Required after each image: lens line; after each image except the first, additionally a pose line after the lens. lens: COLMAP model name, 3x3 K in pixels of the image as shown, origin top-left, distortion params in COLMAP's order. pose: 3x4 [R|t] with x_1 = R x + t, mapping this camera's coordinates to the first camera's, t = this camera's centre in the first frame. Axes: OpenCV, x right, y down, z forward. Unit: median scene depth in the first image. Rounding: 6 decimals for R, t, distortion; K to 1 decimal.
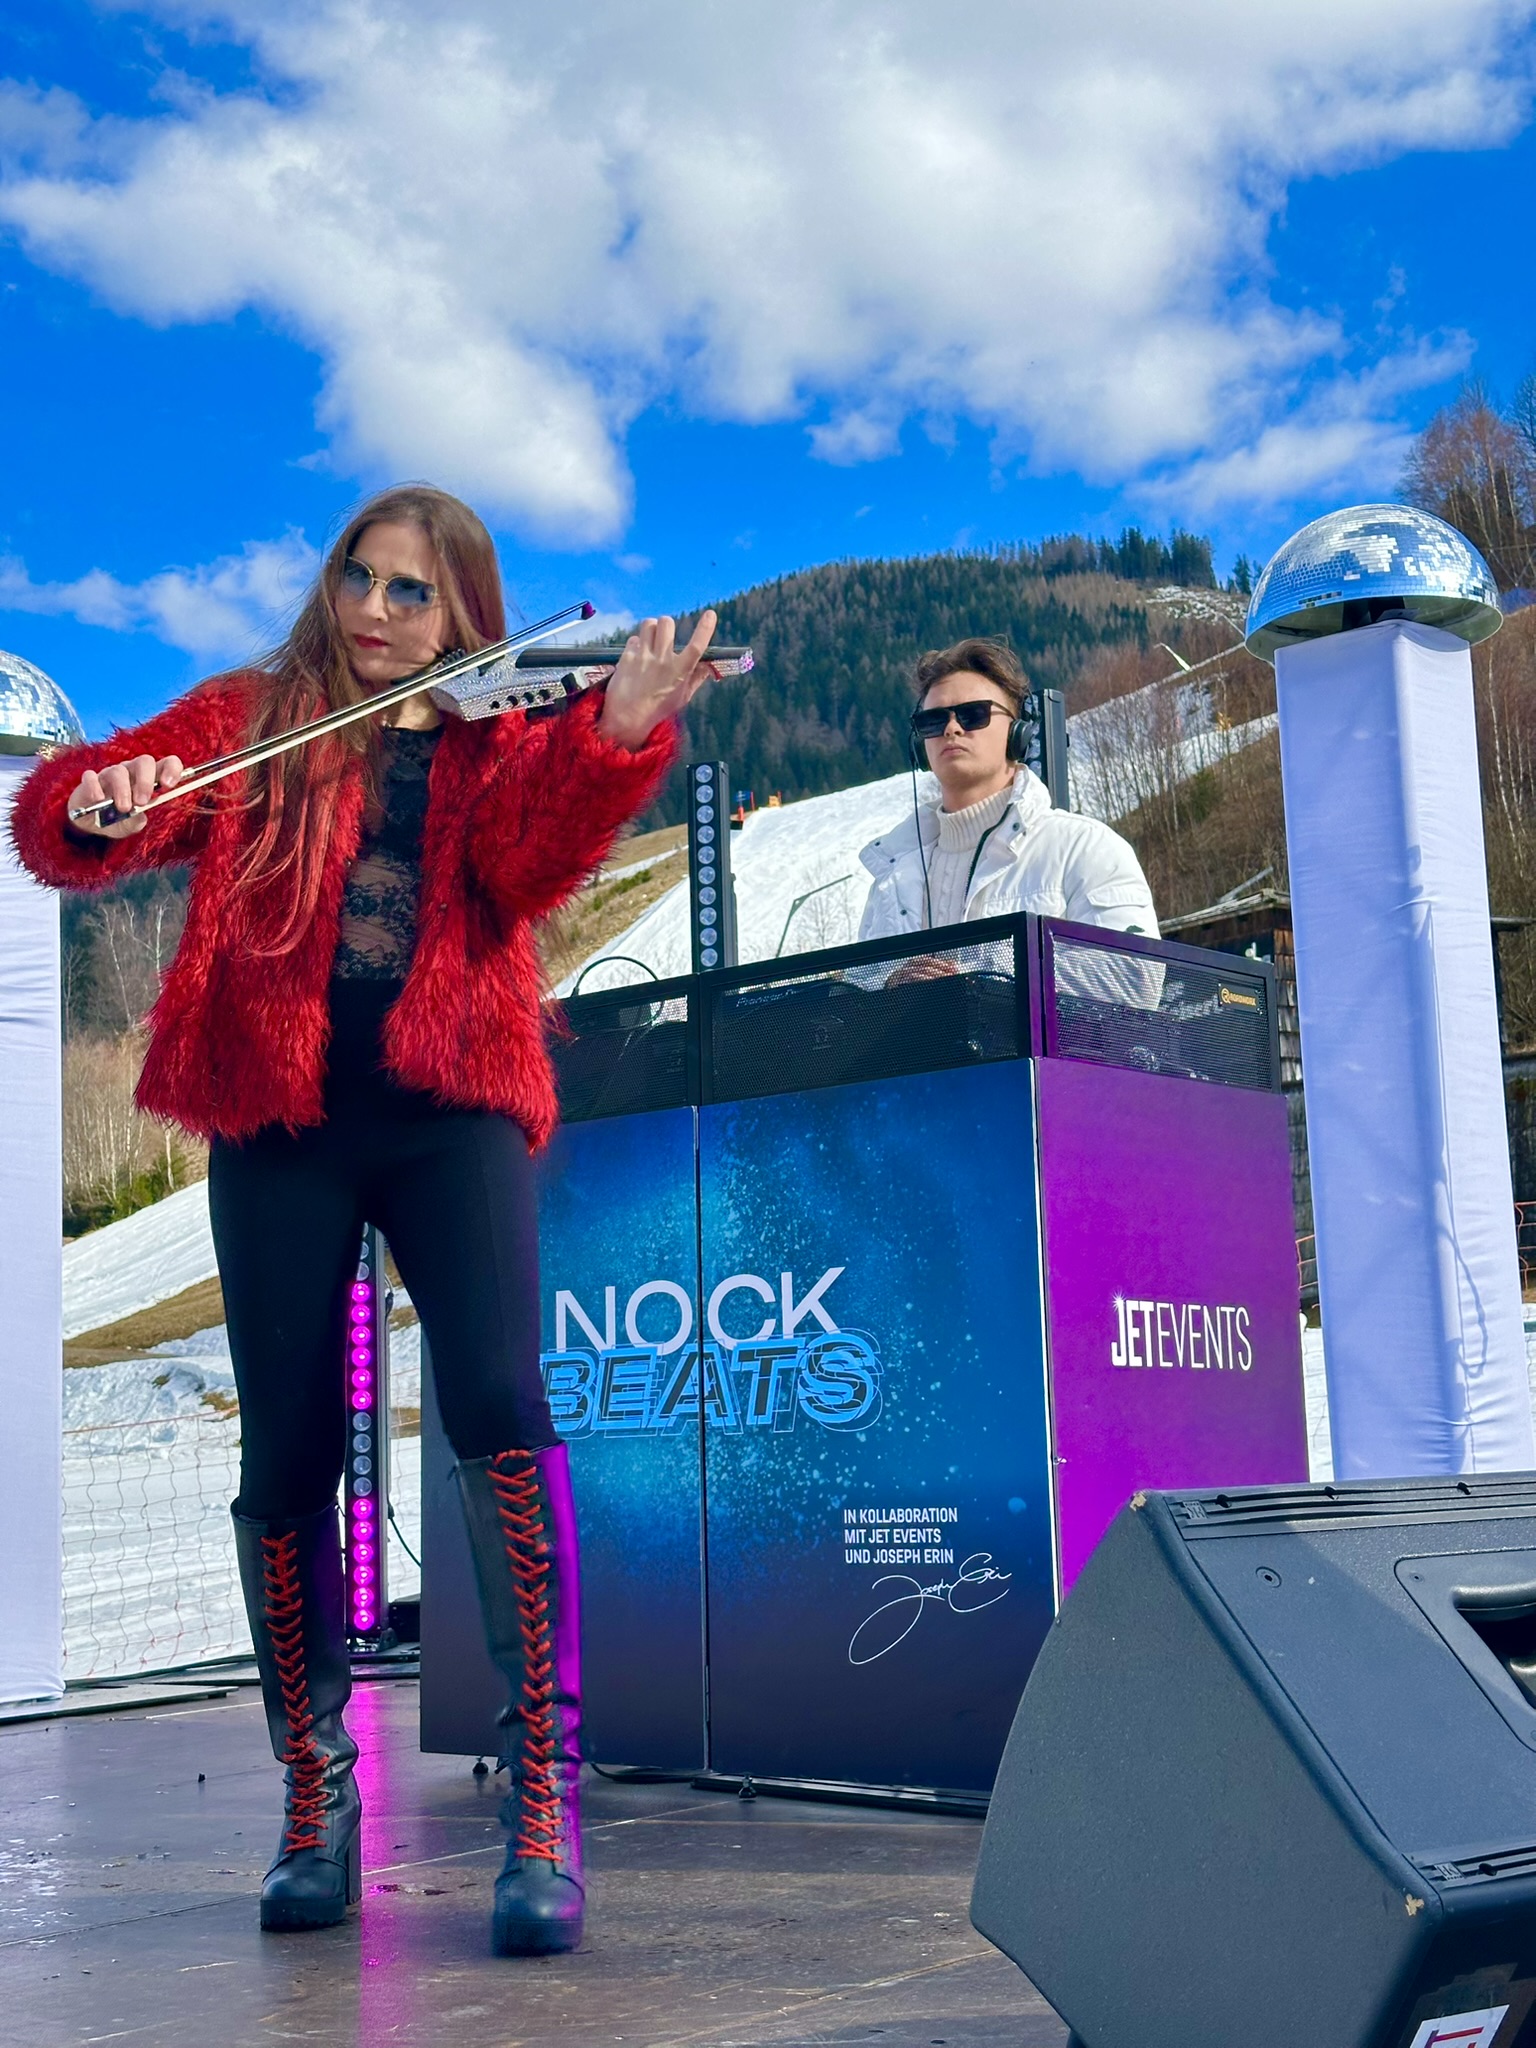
lens RADIAL K [[2895.0, 0, 768.0], [0, 2895.0, 1024.0], [0, 0, 1]] dist [0.312660, 0.057872]
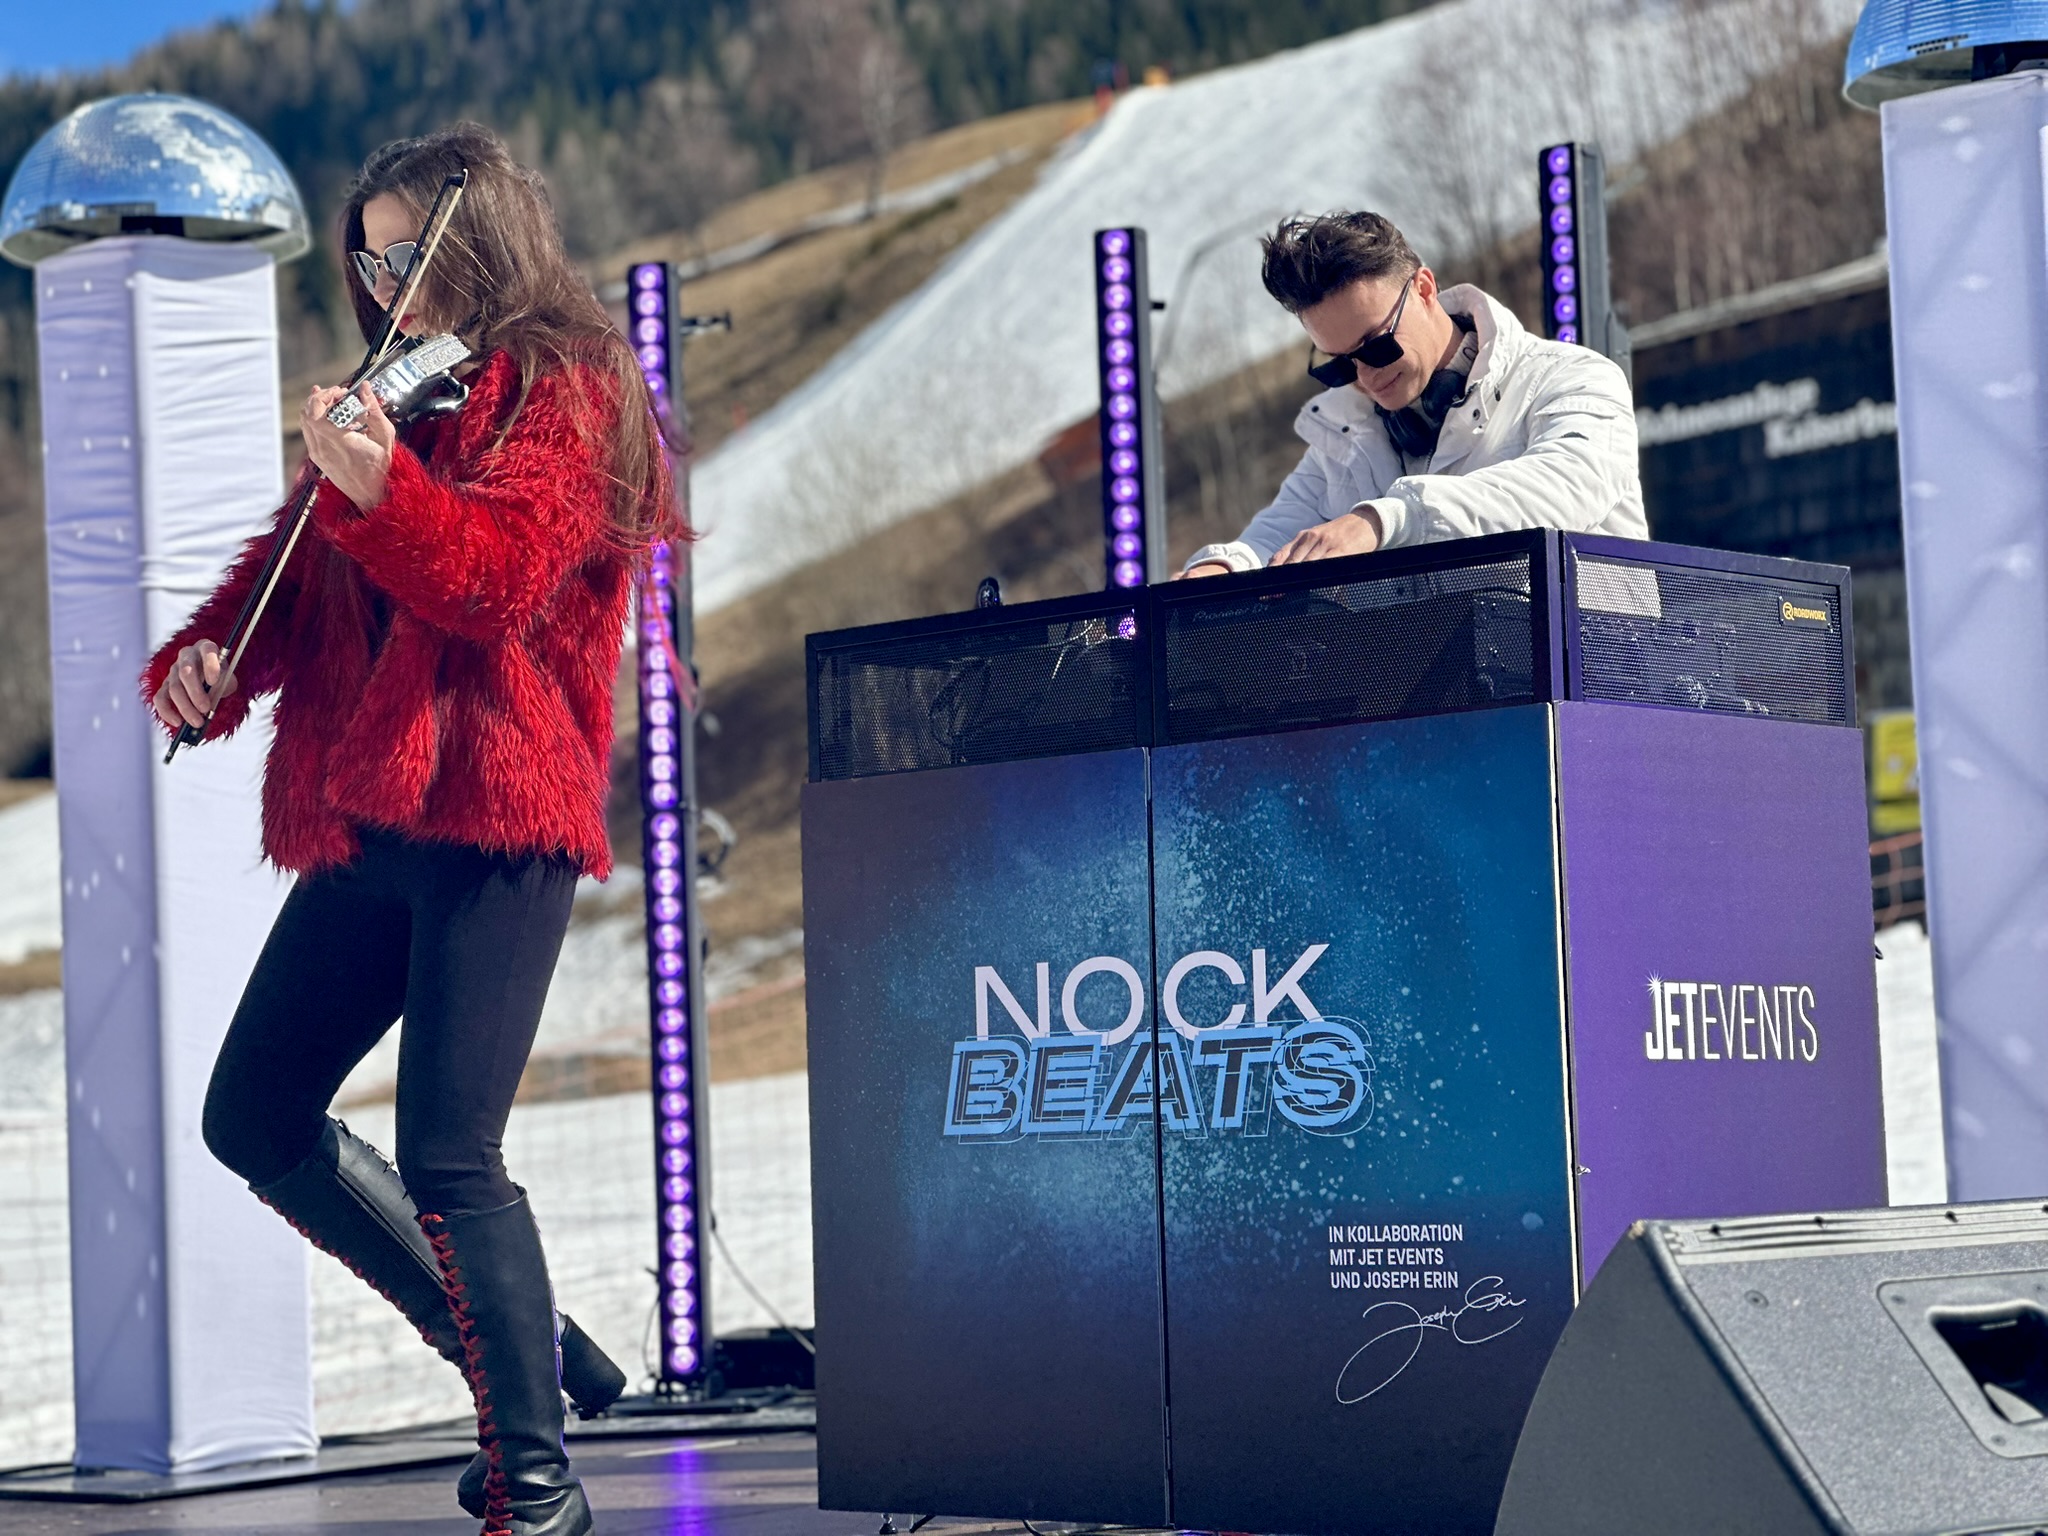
lens RADIAL K [[5016.1, 0, 1024.0], [0, 5016.1, 768.0], [0, 0, 1]] dist [-0.068081, 16.406507]
pose [[0.999795, -0.004628, -0.019727, -0.032668], [0.006128, 0.997038, 0.076667, -0.078283], [0.019313, -0.076772, 0.996862, -0.442886]]
